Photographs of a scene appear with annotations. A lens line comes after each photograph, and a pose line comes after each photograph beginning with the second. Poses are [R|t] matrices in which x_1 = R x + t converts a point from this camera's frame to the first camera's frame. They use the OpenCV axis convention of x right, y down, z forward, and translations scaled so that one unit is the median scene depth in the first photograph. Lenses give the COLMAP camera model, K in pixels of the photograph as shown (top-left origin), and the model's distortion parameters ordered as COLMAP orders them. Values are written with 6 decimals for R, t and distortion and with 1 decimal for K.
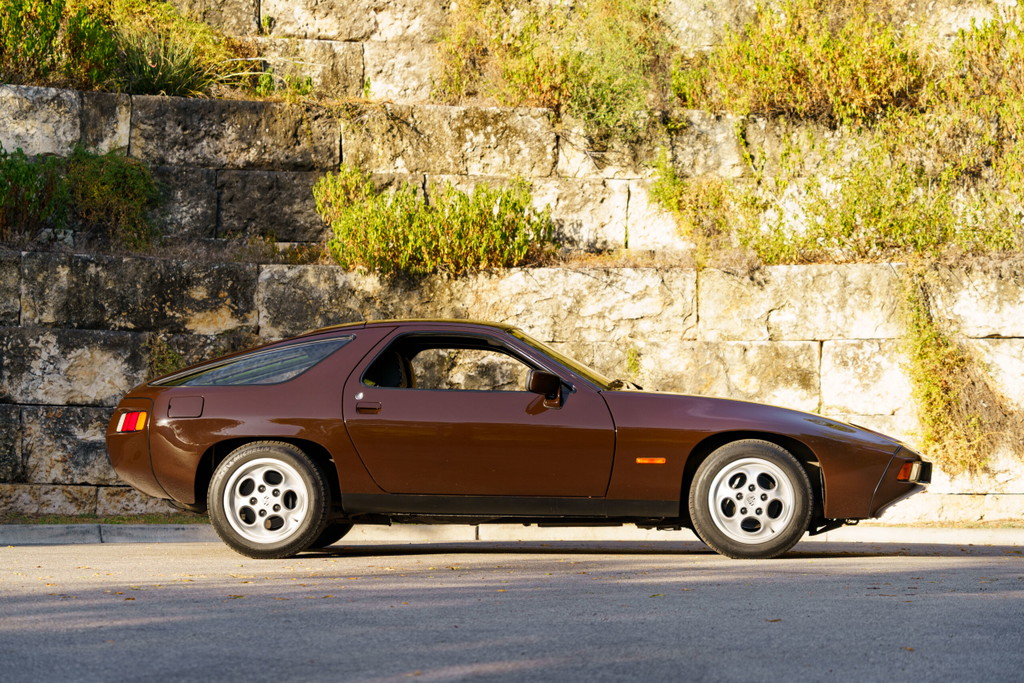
lens RADIAL K [[2534.7, 0, 513.5], [0, 2534.7, 346.6], [0, 0, 1]] dist [-0.031623, 0.000000]
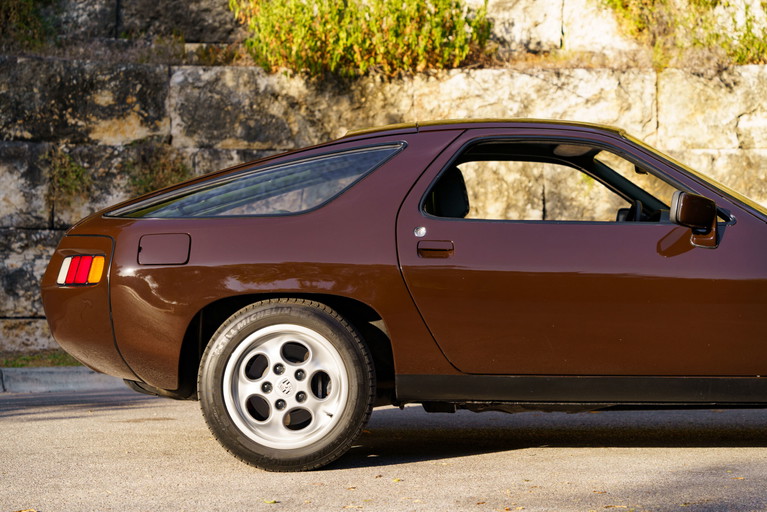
lens RADIAL K [[1985.0, 0, 377.9], [0, 1985.0, 256.8], [0, 0, 1]] dist [0.011471, 0.000000]
pose [[0.998737, -0.007582, 0.049671, -0.064071], [0.005046, 0.998687, 0.050972, -0.000639], [-0.049992, -0.050657, 0.997464, 0.303068]]
